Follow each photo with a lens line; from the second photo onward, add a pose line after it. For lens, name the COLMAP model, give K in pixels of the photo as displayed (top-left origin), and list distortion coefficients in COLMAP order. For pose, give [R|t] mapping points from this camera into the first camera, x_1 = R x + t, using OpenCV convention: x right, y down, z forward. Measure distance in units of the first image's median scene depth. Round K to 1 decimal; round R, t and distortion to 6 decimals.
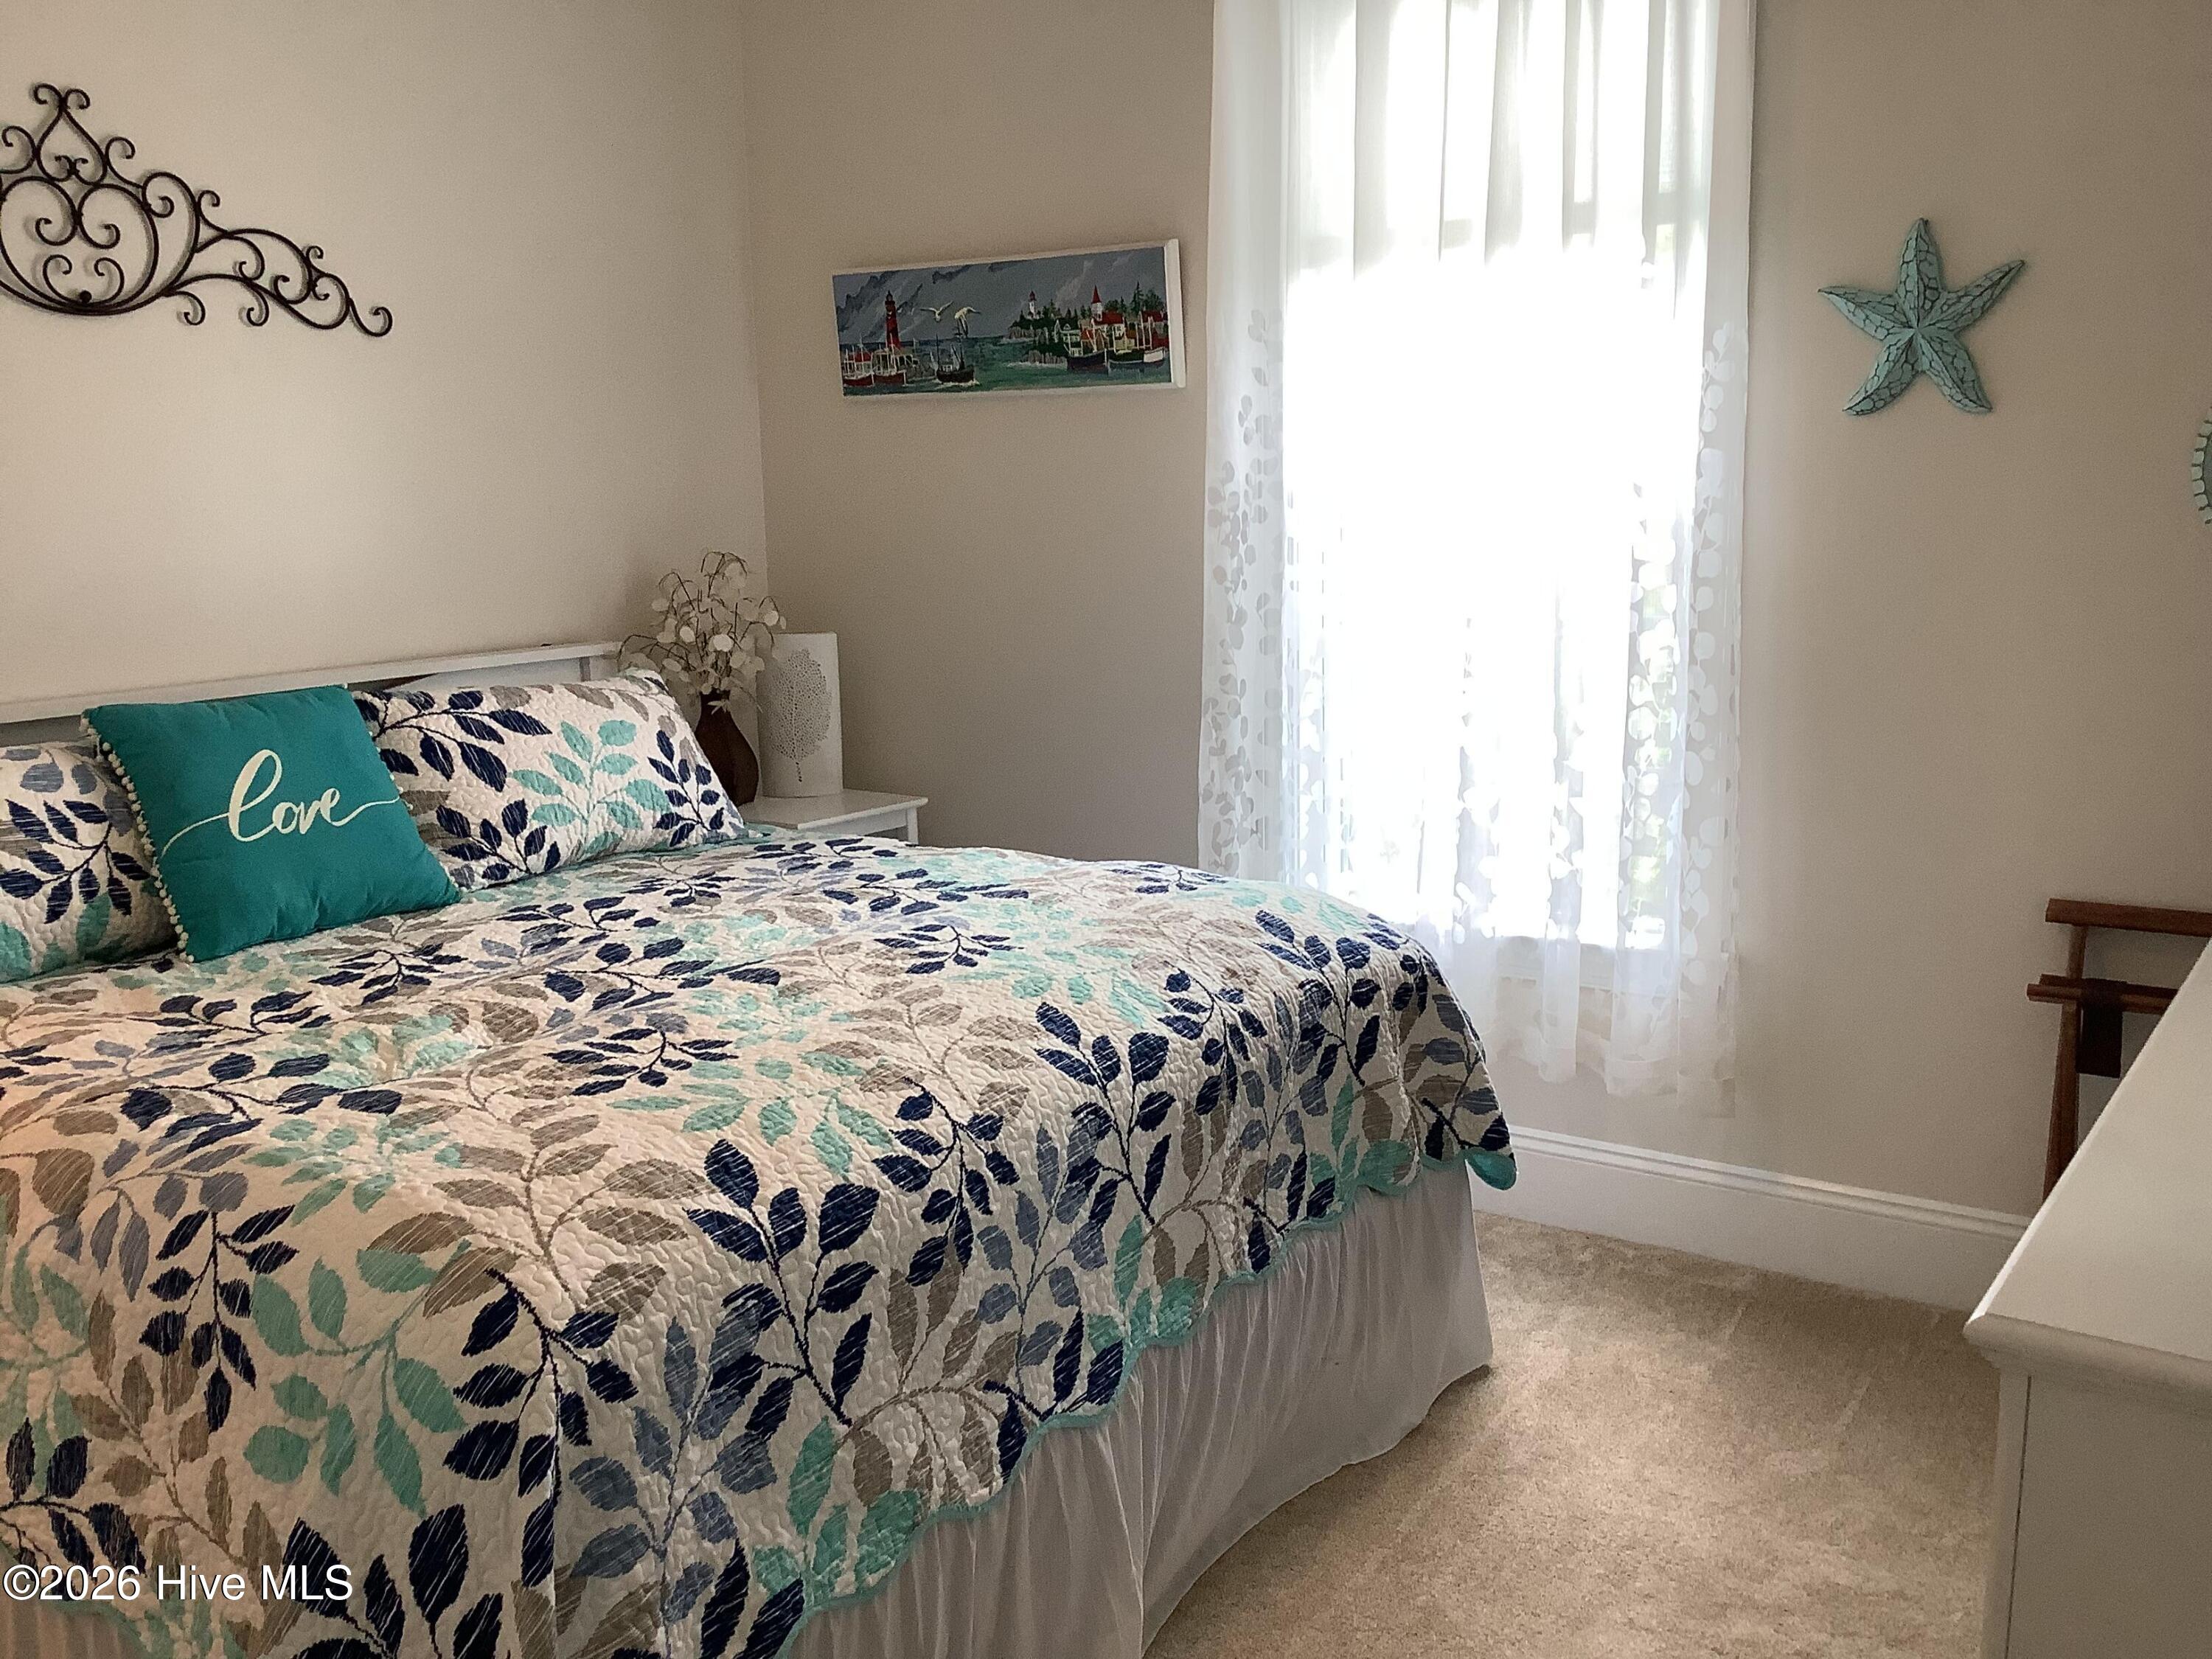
lens RADIAL K [[2015.3, 0, 1099.4], [0, 2015.3, 833.1], [0, 0, 1]] dist [0.113802, -0.239545]
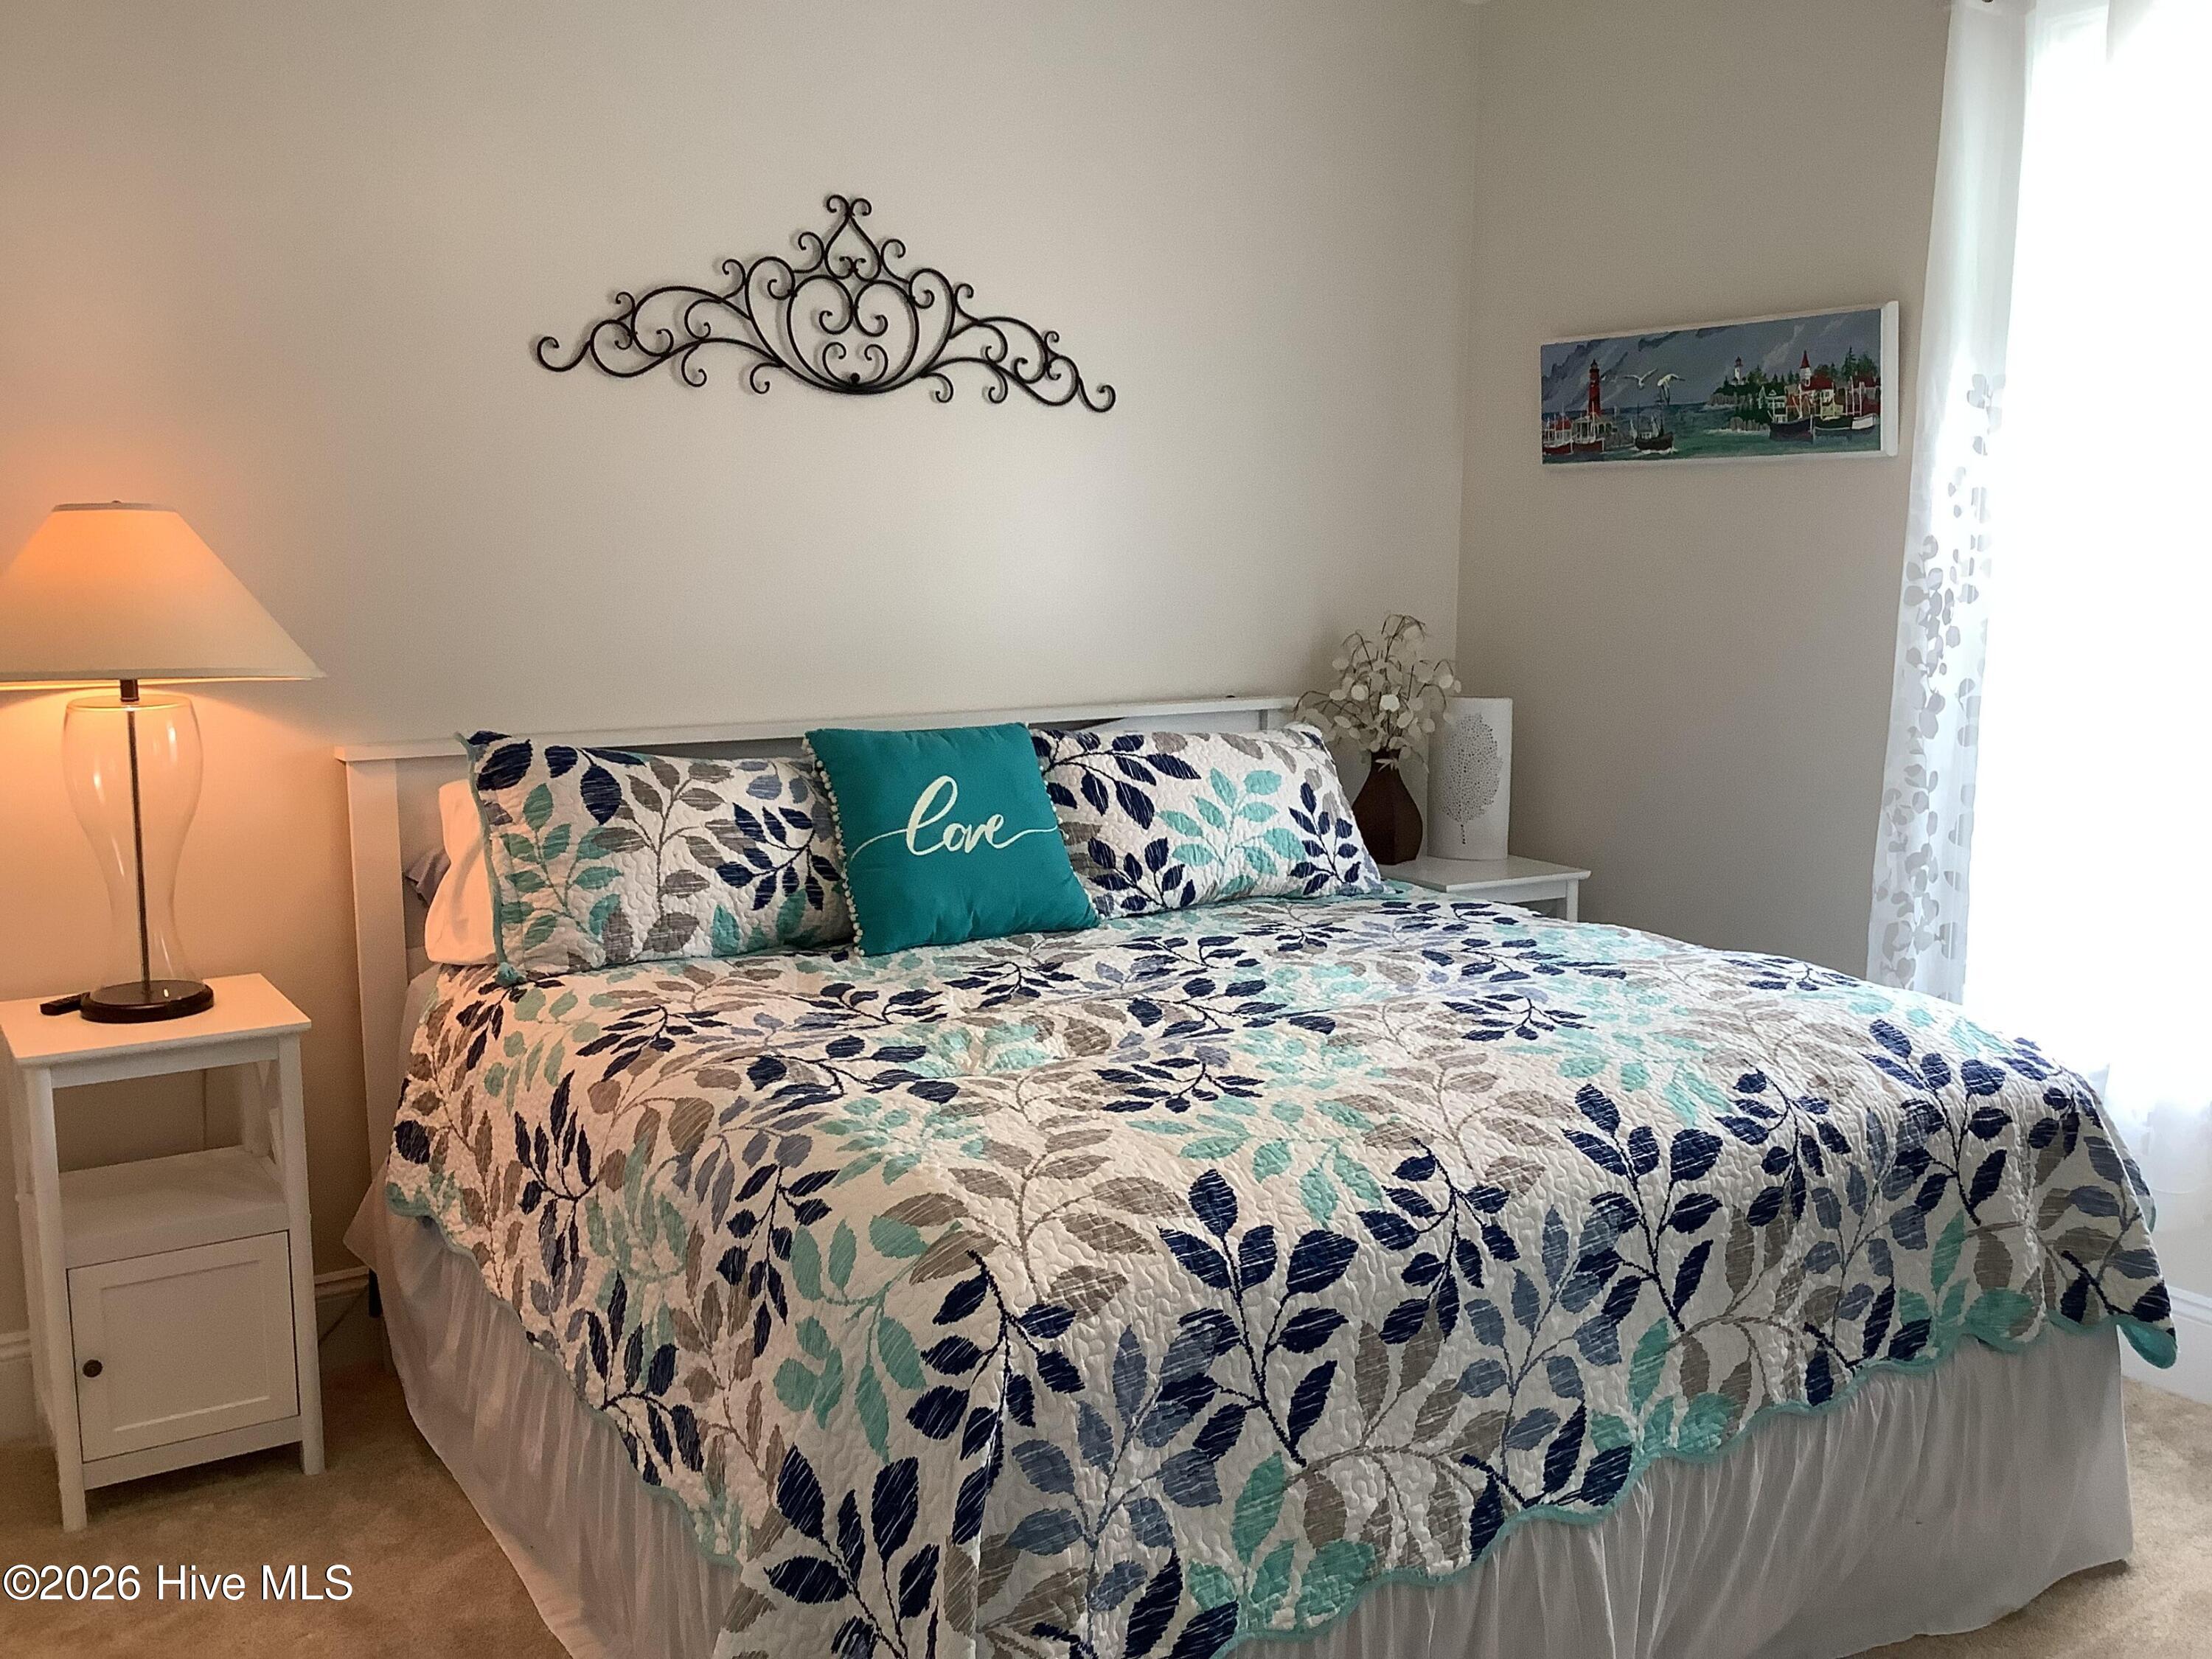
lens RADIAL K [[2015.3, 0, 1099.4], [0, 2015.3, 833.1], [0, 0, 1]] dist [0.113802, -0.239545]
pose [[0.919175, 0.077461, -0.386158, 0.123721], [-0.089118, 0.995944, -0.012349, -0.003744], [0.383635, 0.045764, 0.922350, -0.000469]]
